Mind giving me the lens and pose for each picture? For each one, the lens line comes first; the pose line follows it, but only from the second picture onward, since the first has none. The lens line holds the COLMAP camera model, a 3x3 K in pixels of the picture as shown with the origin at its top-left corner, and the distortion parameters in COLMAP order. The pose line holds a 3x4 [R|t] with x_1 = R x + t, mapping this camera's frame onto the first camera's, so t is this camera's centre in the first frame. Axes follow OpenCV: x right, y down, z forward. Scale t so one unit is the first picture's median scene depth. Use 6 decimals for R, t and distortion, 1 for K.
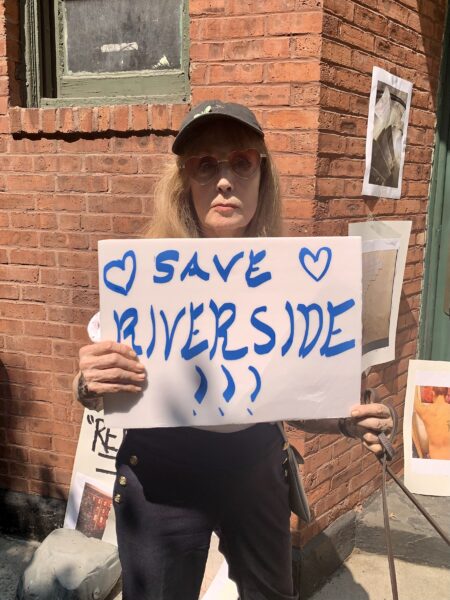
lens RADIAL K [[497.3, 0, 223.7], [0, 497.3, 294.9], [0, 0, 1]] dist [-0.003846, 0.001714]
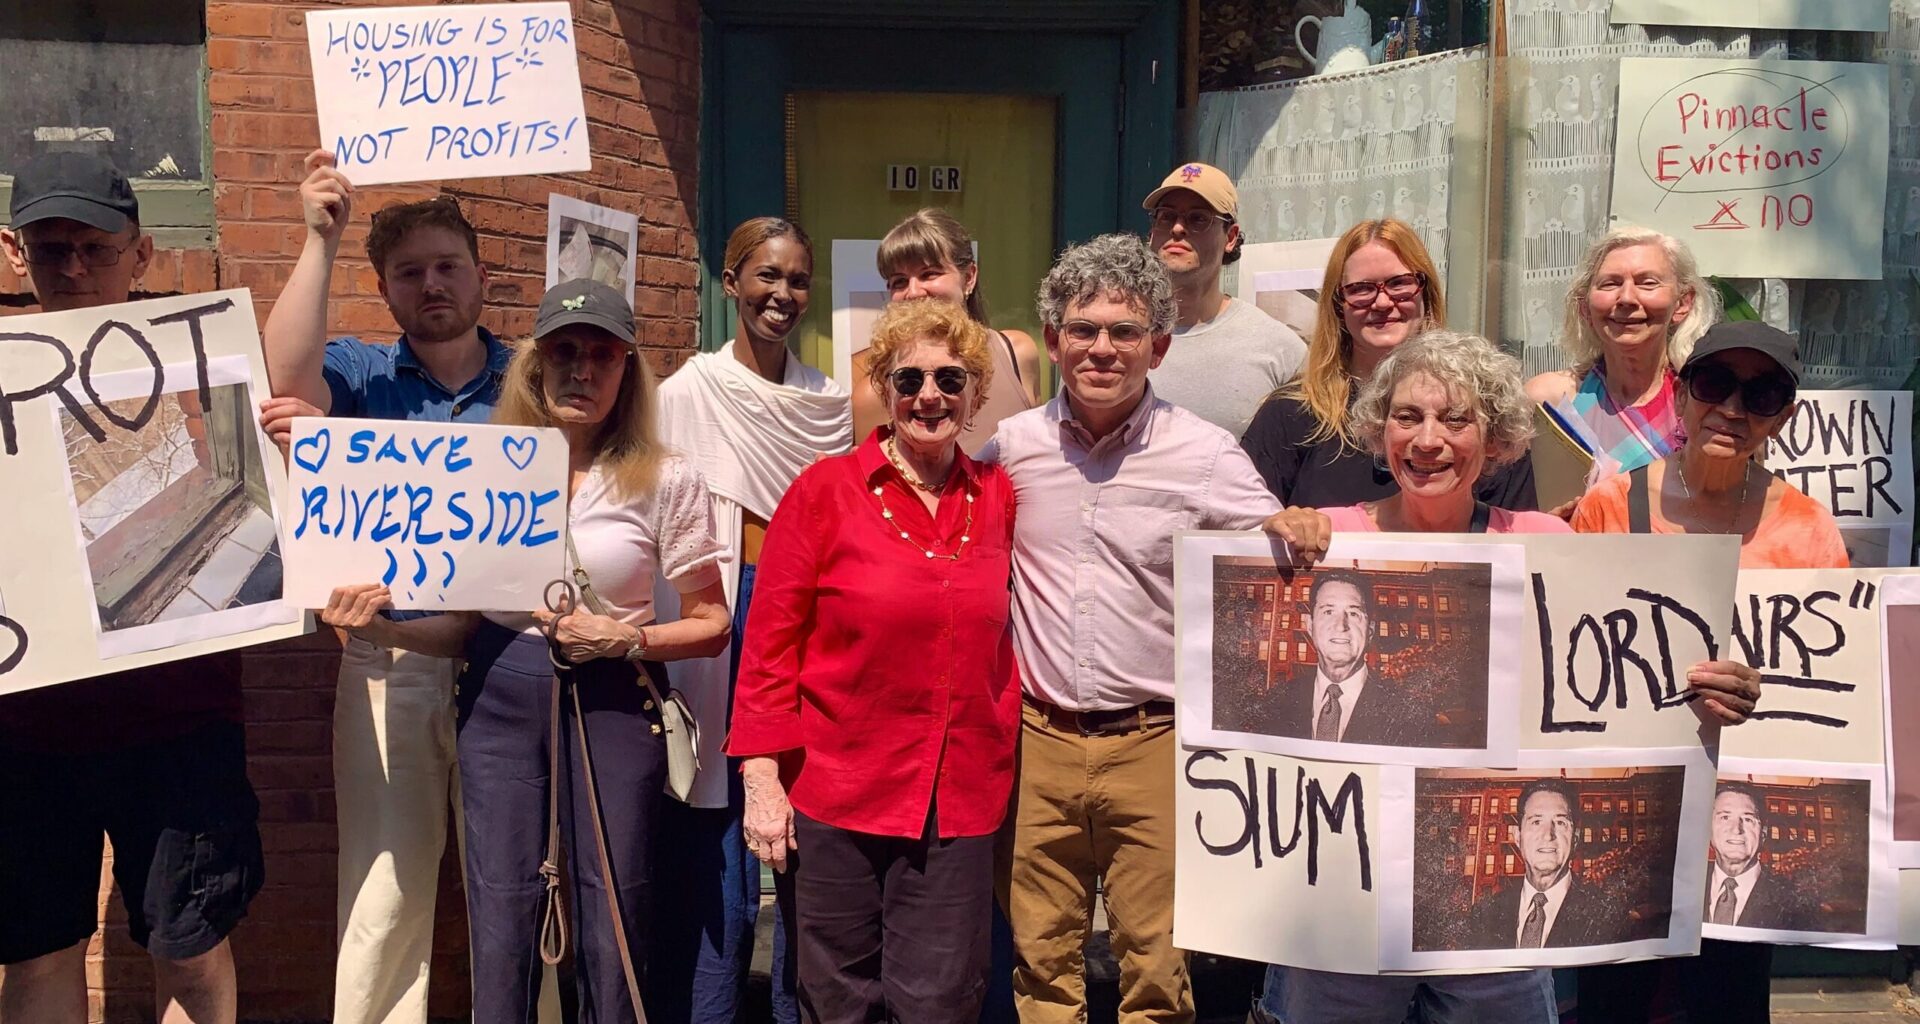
lens RADIAL K [[1568.6, 0, 956.5], [0, 1568.6, 529.8], [0, 0, 1]] dist [0.014239, -0.000877]
pose [[0.950326, -0.038252, 0.308896, 0.148874], [0.077509, 0.990240, -0.115832, 0.186358], [-0.301450, 0.134020, 0.944016, -0.814682]]
